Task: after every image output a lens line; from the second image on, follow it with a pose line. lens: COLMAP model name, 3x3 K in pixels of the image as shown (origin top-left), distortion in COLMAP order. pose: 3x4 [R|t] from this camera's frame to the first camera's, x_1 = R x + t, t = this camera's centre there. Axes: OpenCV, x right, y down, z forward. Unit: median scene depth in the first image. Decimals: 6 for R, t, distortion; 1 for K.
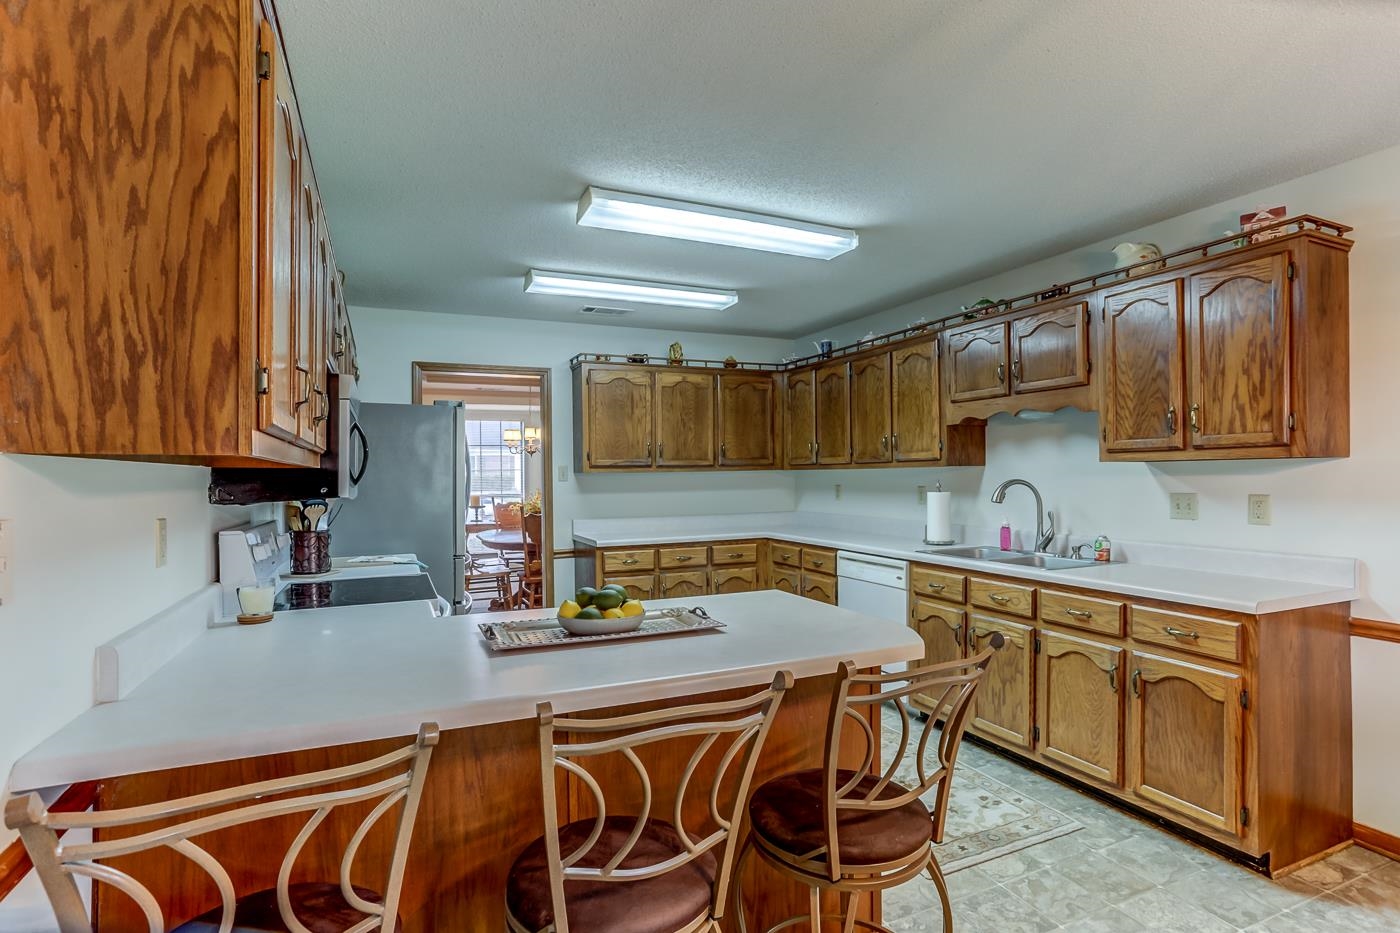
lens RADIAL K [[704.6, 0, 700.0], [0, 704.6, 466.5], [0, 0, 1]] dist [-0.057238, 0.040769]
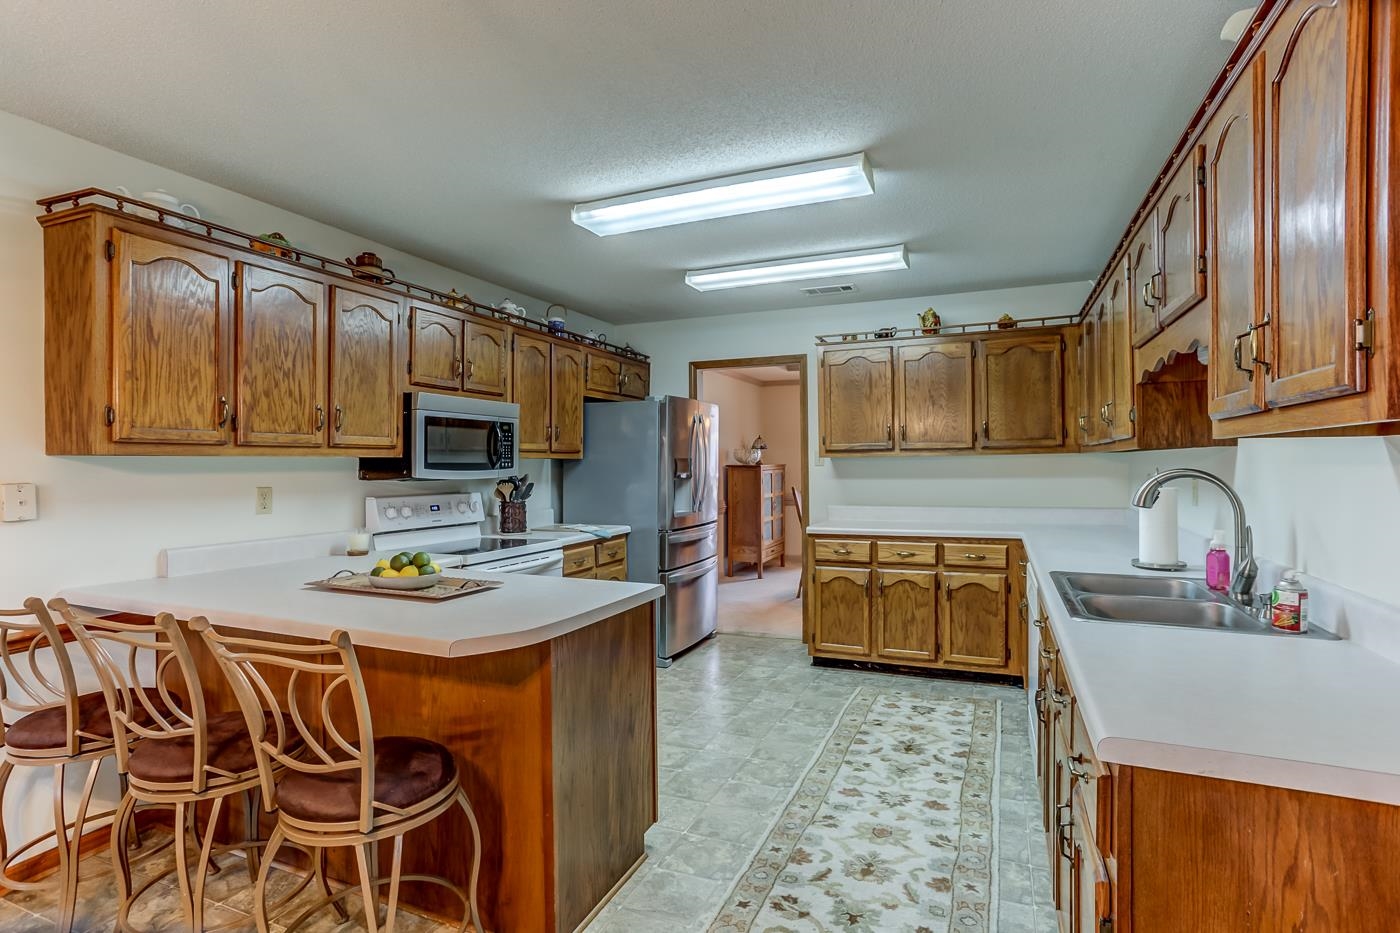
lens RADIAL K [[704.6, 0, 700.0], [0, 704.6, 466.5], [0, 0, 1]] dist [-0.057238, 0.040769]
pose [[0.680348, 0.009704, -0.732825, 0.429842], [0.010492, 0.999681, 0.022979, -0.002855], [0.732814, -0.023323, 0.680029, 0.201885]]
